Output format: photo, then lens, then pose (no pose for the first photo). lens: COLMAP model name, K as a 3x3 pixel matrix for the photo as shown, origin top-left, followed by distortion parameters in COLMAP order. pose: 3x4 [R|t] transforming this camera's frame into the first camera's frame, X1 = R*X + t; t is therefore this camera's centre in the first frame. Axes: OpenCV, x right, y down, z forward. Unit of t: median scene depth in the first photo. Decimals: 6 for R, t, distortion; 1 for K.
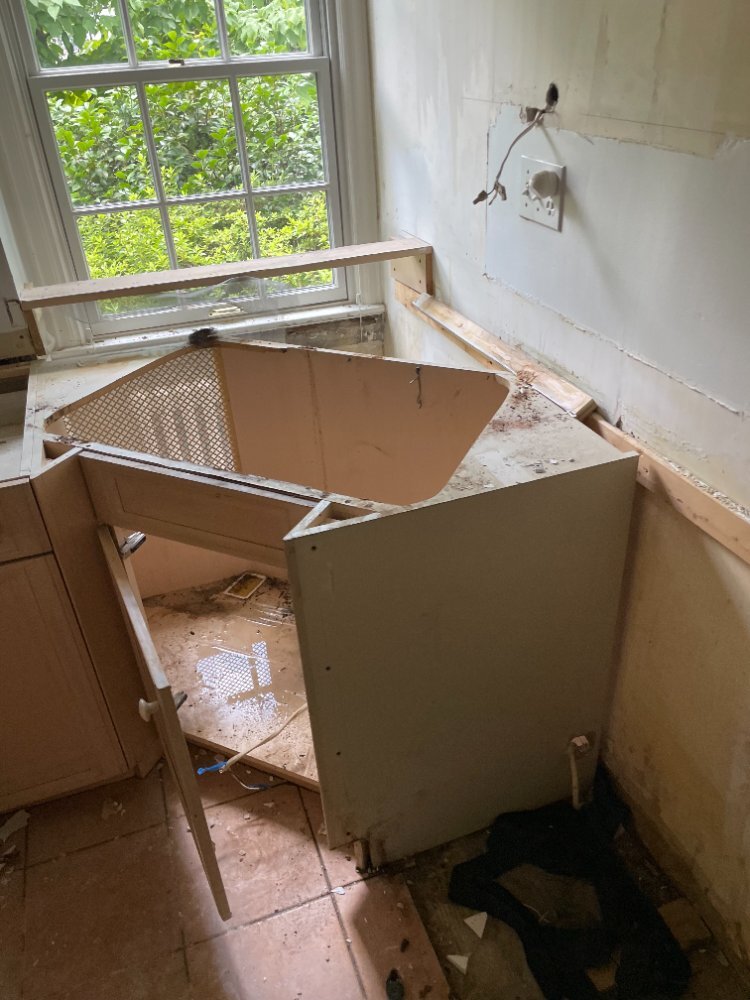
lens RADIAL K [[773.9, 0, 399.7], [0, 773.9, 513.4], [0, 0, 1]] dist [0.089085, -0.112099]
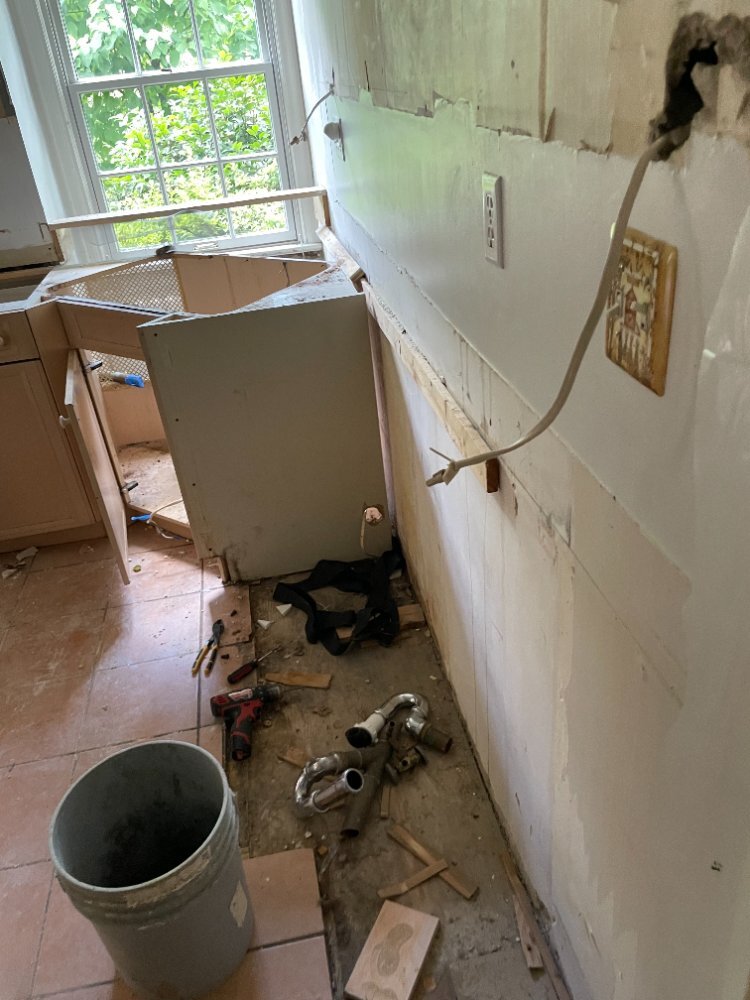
lens RADIAL K [[773.9, 0, 372.2], [0, 773.9, 503.4], [0, 0, 1]] dist [0.089085, -0.112099]
pose [[0.982931, 0.044241, -0.178577, 0.525111], [-0.048124, 0.998689, -0.017469, 0.323330], [0.177570, 0.025764, 0.983771, -0.480773]]
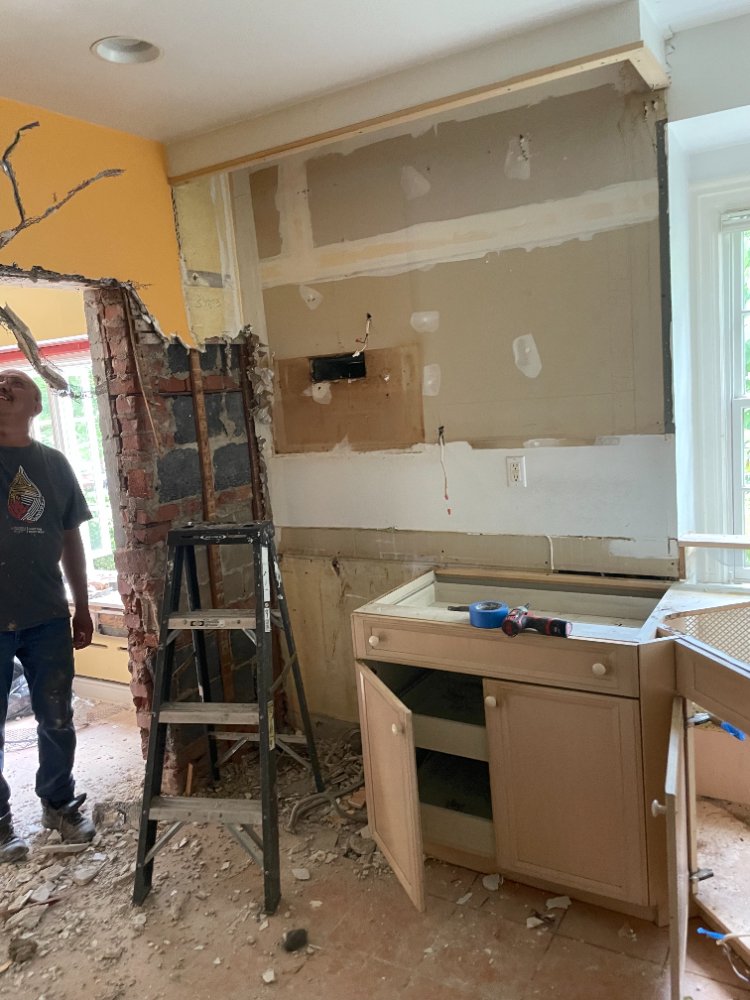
lens RADIAL K [[773.9, 0, 372.7], [0, 773.9, 492.0], [0, 0, 1]] dist [0.089085, -0.112099]
pose [[0.634355, 0.106273, -0.765702, 0.284880], [-0.365369, 0.914107, -0.175825, 0.121243], [0.681248, 0.391299, 0.618697, -0.346035]]
